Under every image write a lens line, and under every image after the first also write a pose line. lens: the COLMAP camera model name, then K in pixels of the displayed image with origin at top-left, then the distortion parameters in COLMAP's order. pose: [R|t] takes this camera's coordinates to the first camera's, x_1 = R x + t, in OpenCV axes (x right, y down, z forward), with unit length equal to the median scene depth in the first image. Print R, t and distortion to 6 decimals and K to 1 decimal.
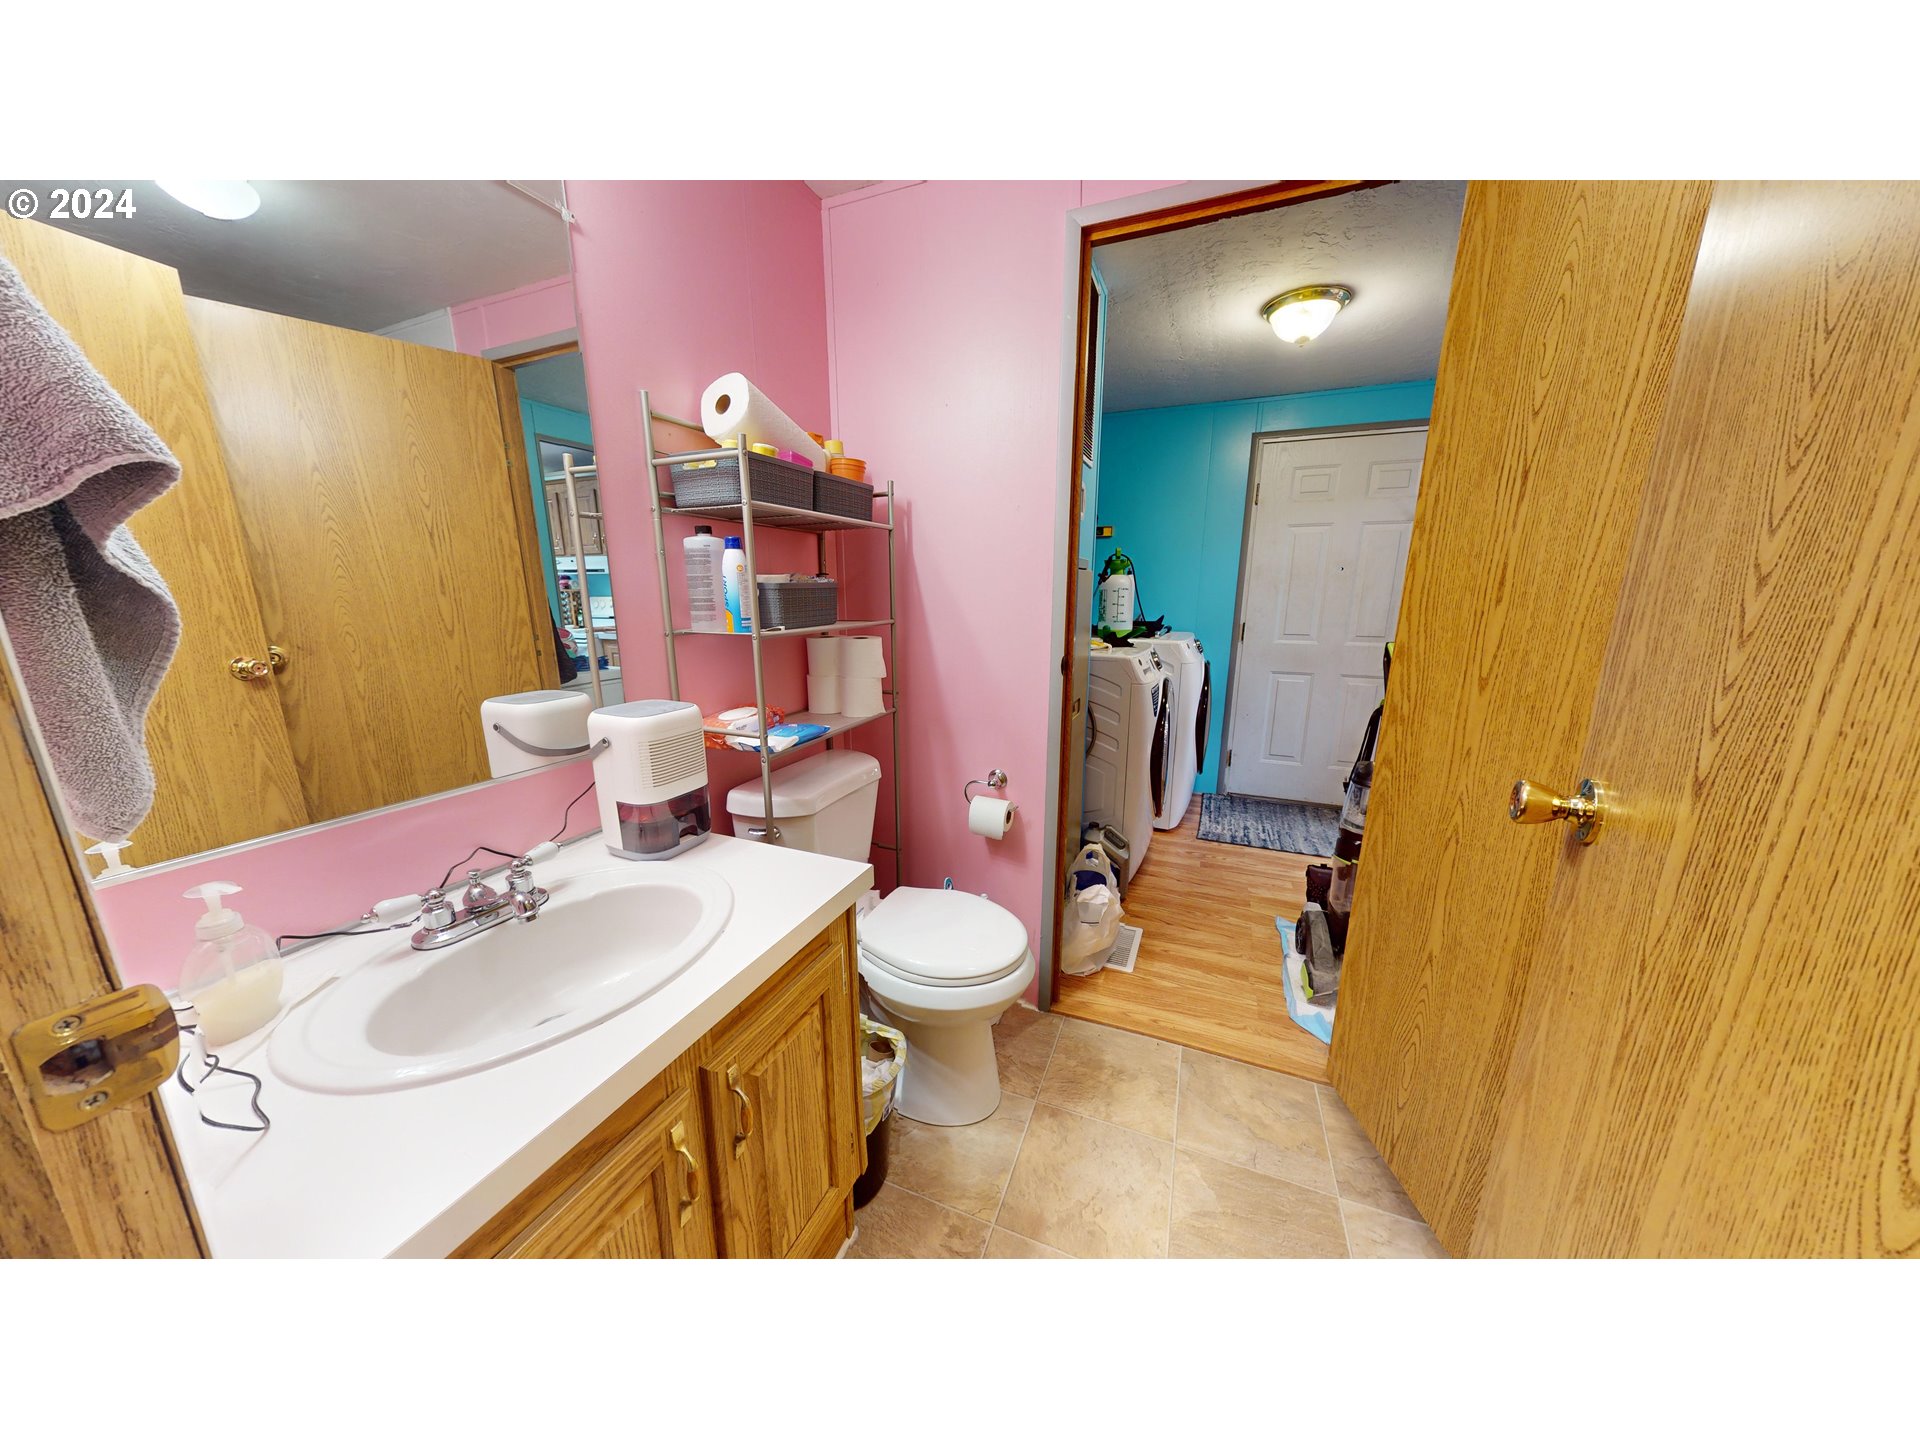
lens RADIAL K [[606.2, 0, 960.0], [0, 606.2, 720.0], [0, 0, 1]] dist [0.000951, -0.000003]
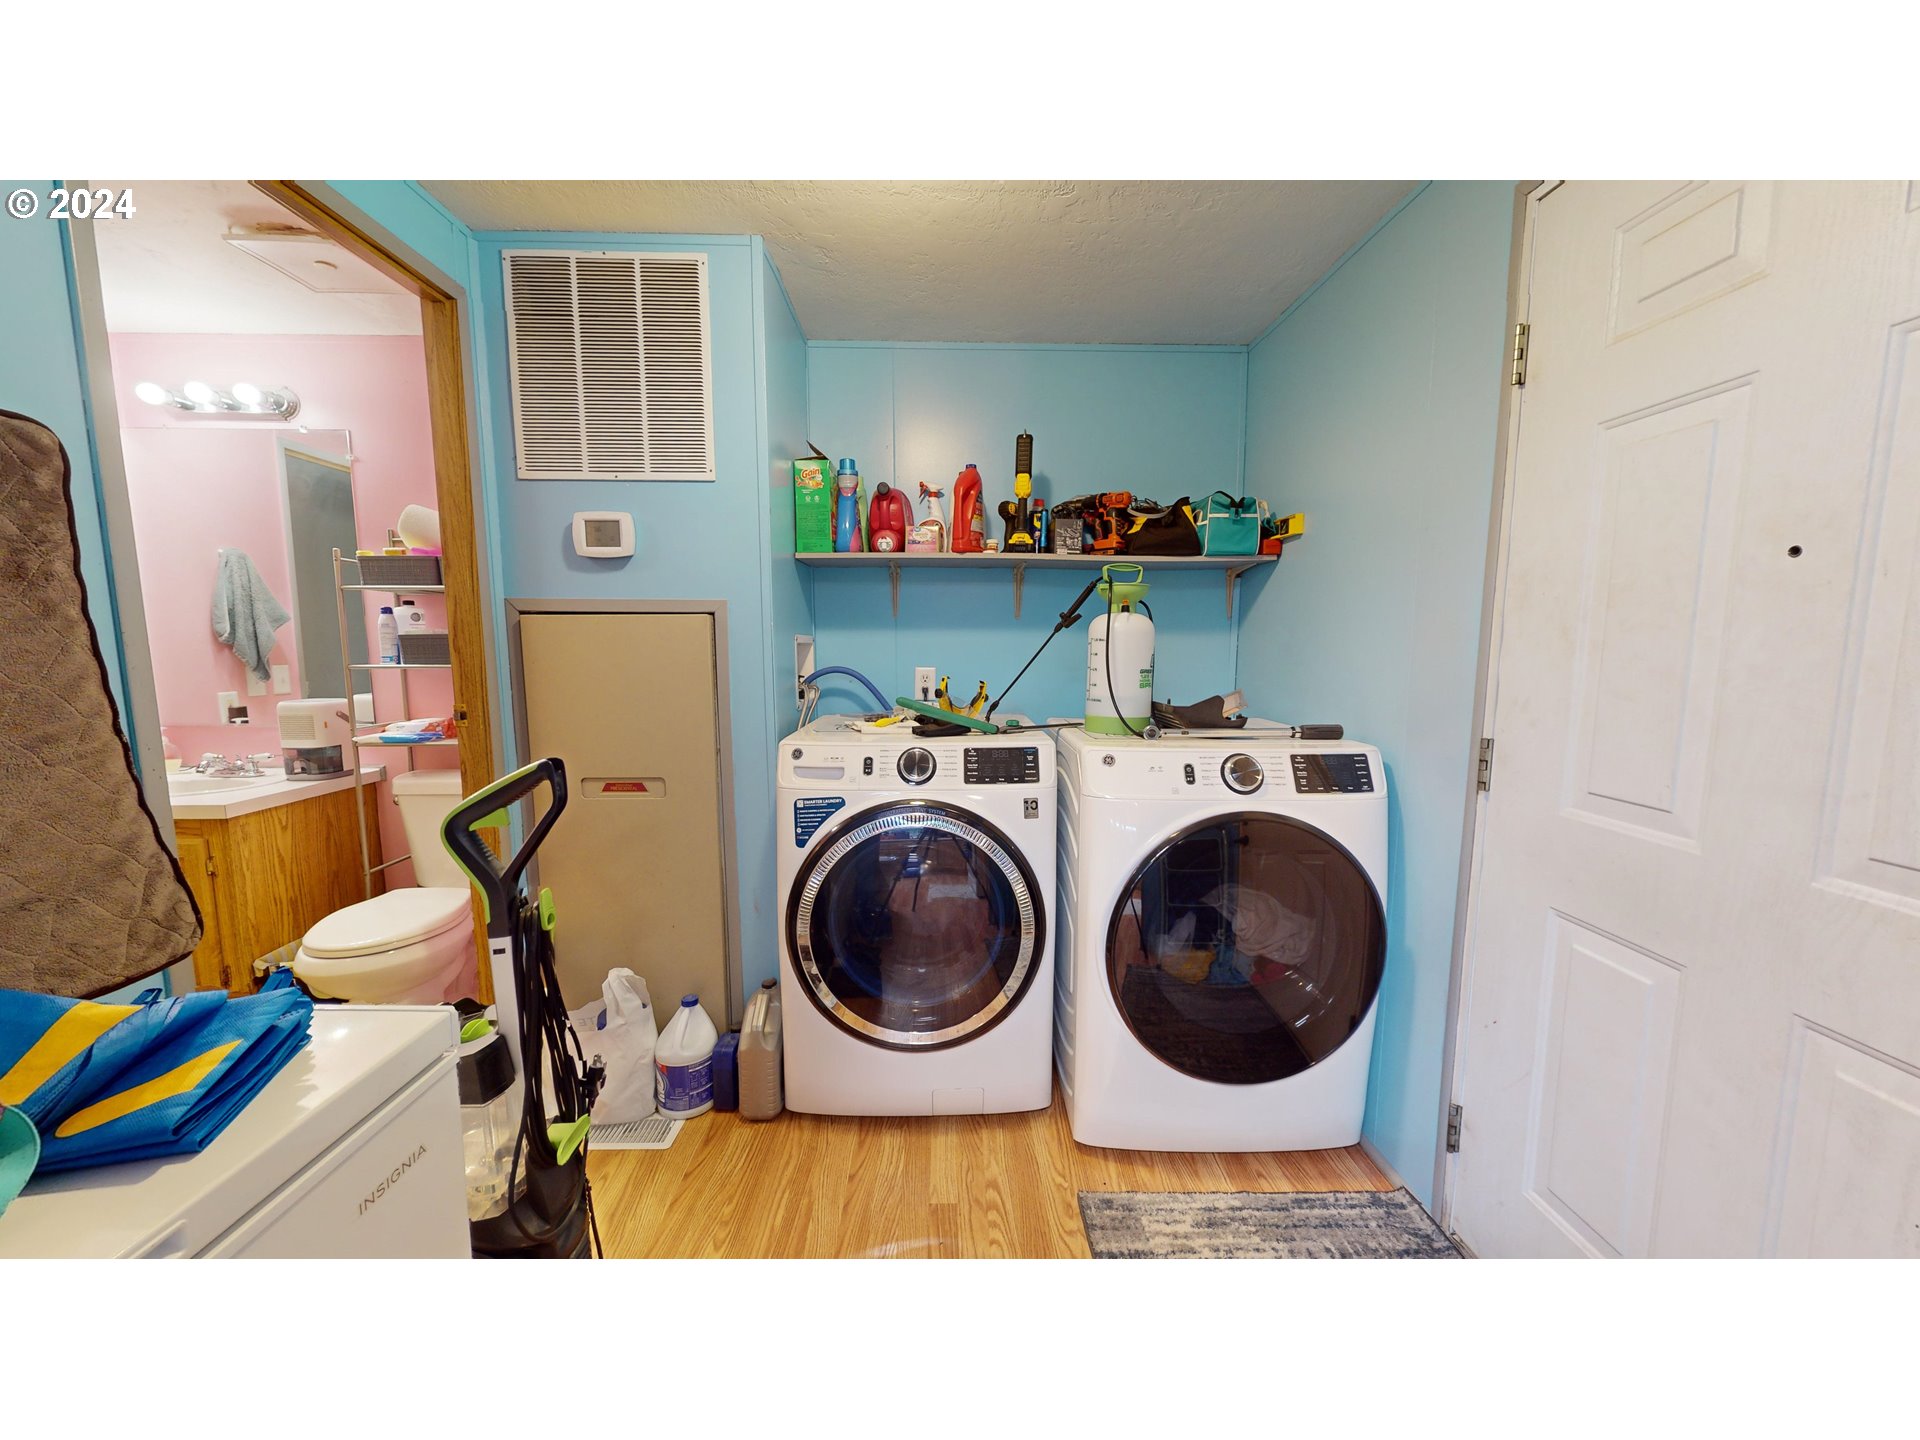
lens RADIAL K [[709.1, 0, 960.0], [0, 709.1, 720.0], [0, 0, 1]] dist [0.001294, 0.000140]
pose [[0.411221, 0.103012, -0.905696, 0.742842], [-0.196614, 0.980229, 0.022219, -0.128687], [0.890079, 0.168935, 0.423344, 0.607899]]
